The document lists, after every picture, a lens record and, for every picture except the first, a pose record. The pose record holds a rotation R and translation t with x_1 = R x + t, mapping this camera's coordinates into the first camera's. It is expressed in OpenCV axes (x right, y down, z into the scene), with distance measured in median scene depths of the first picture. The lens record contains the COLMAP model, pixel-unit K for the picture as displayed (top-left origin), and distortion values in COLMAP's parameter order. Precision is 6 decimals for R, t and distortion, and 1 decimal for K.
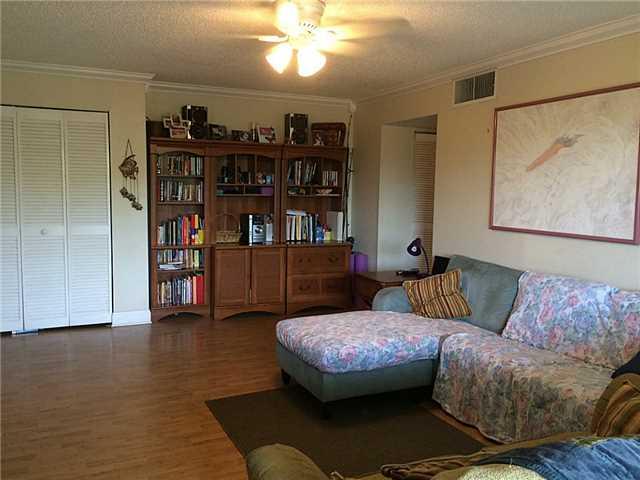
lens RADIAL K [[548.5, 0, 318.6], [0, 548.5, 240.0], [0, 0, 1]] dist [0.013400, -0.001971]
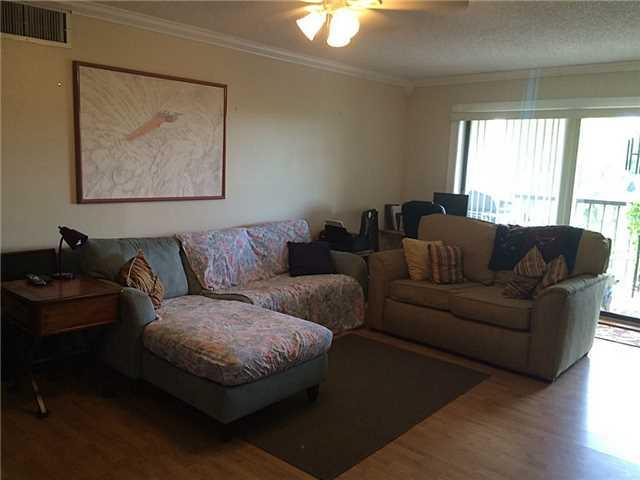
lens RADIAL K [[548.5, 0, 318.8], [0, 548.5, 240.8], [0, 0, 1]] dist [0.013400, -0.001971]
pose [[-0.390706, -0.164774, 0.905648, -0.731217], [0.043949, 0.979388, 0.197151, -0.135943], [-0.919466, 0.116830, -0.375411, 1.147868]]
